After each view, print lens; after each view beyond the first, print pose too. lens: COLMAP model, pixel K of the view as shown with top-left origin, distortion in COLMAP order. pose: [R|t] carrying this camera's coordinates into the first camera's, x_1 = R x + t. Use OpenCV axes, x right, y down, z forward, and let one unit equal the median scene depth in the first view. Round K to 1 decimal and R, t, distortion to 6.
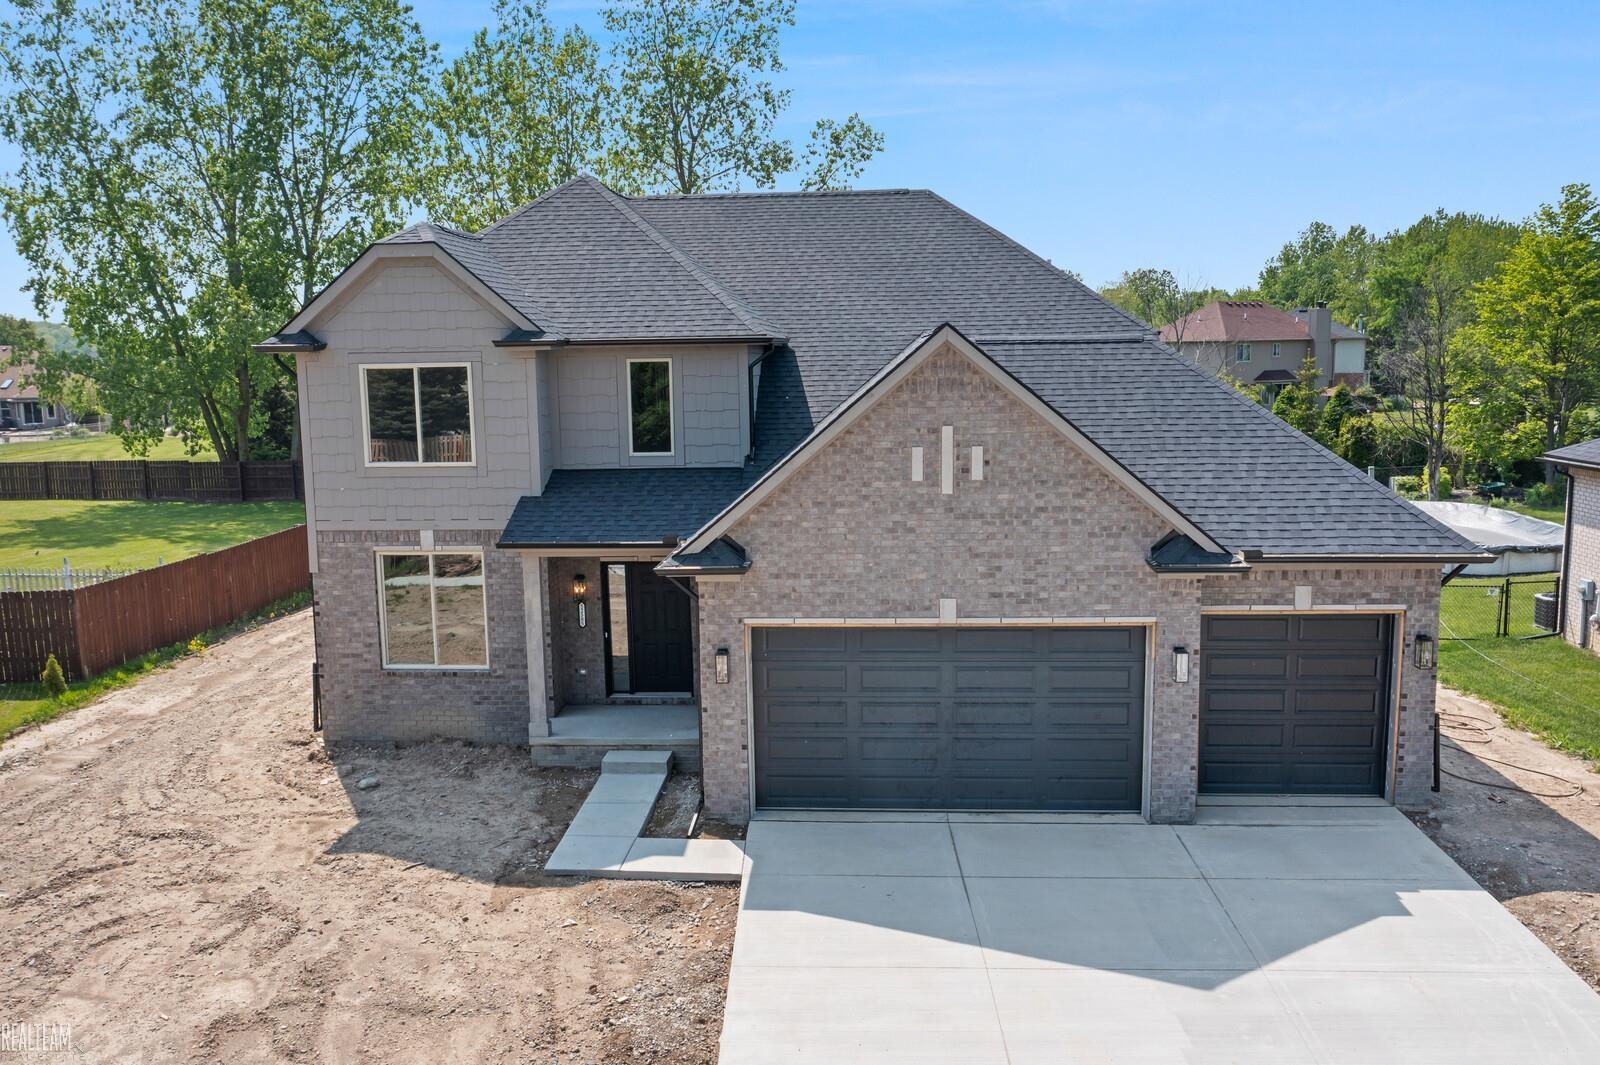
lens RADIAL K [[1279.5, 0, 803.6], [0, 1279.5, 526.7], [0, 0, 1]] dist [-0.017064, 0.008274]
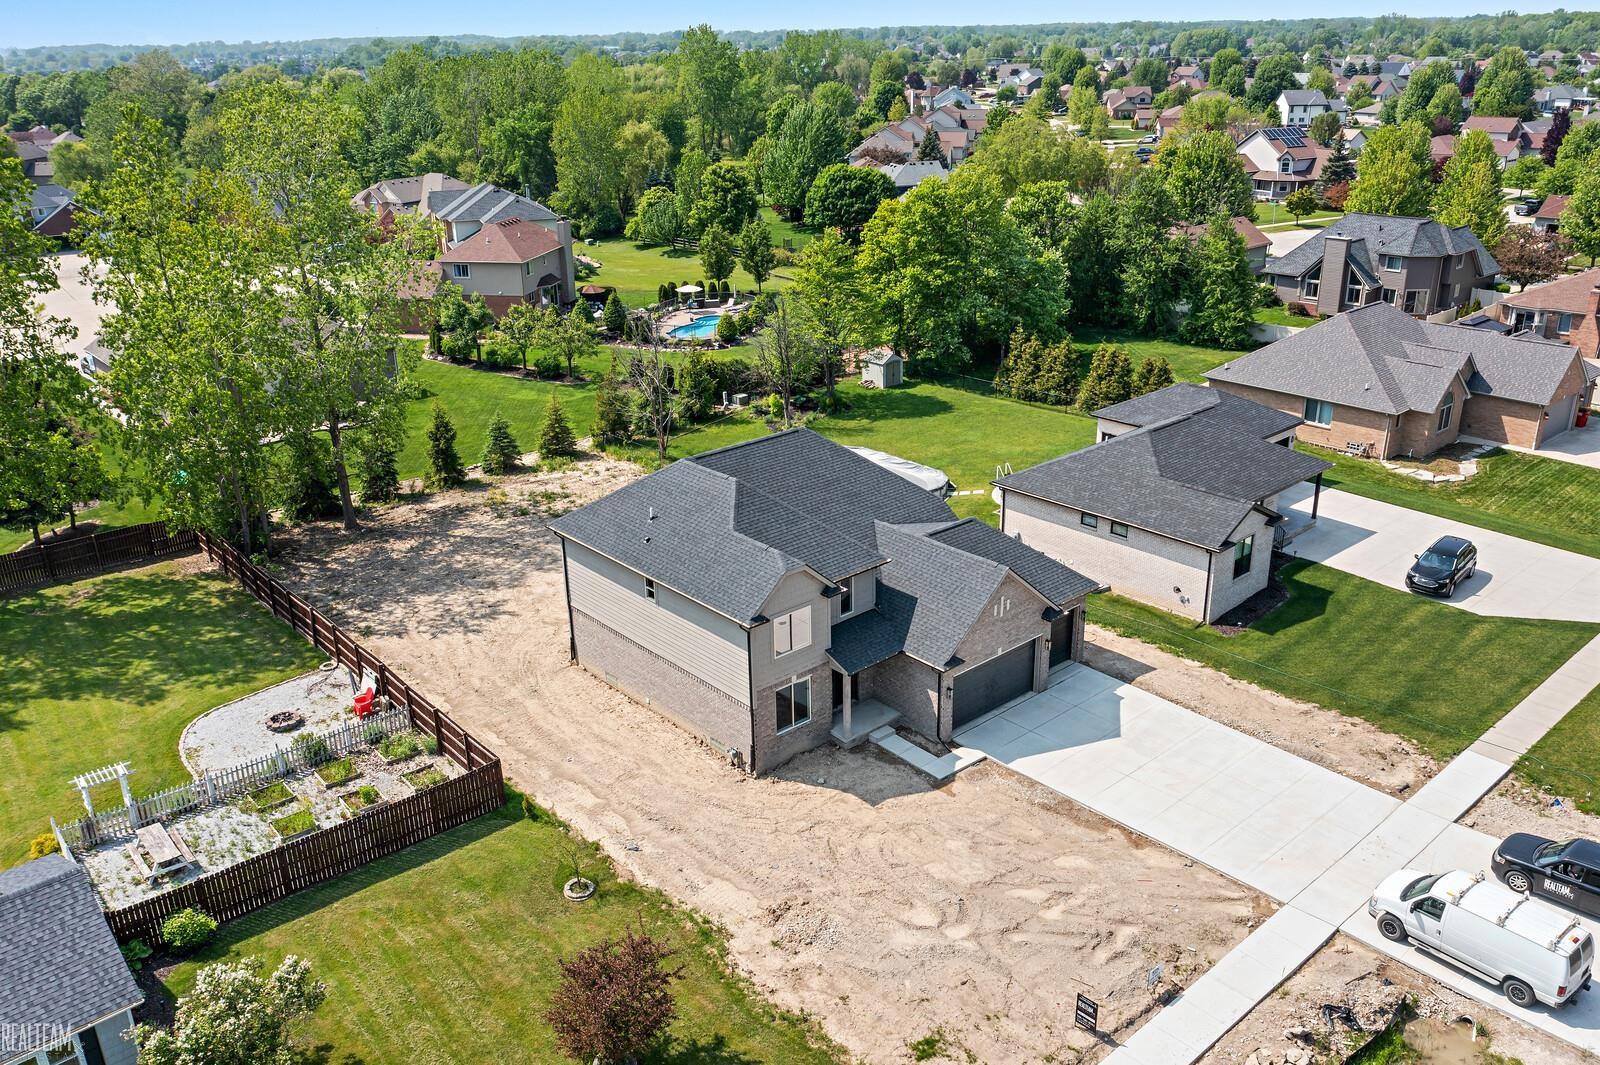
lens RADIAL K [[1279.5, 0, 803.6], [0, 1279.5, 526.7], [0, 0, 1]] dist [-0.017064, 0.008274]
pose [[0.710293, -0.257675, 0.655047, -2.116155], [0.107768, 0.959426, 0.260552, -1.052488], [-0.695607, -0.114475, 0.709243, -0.790842]]
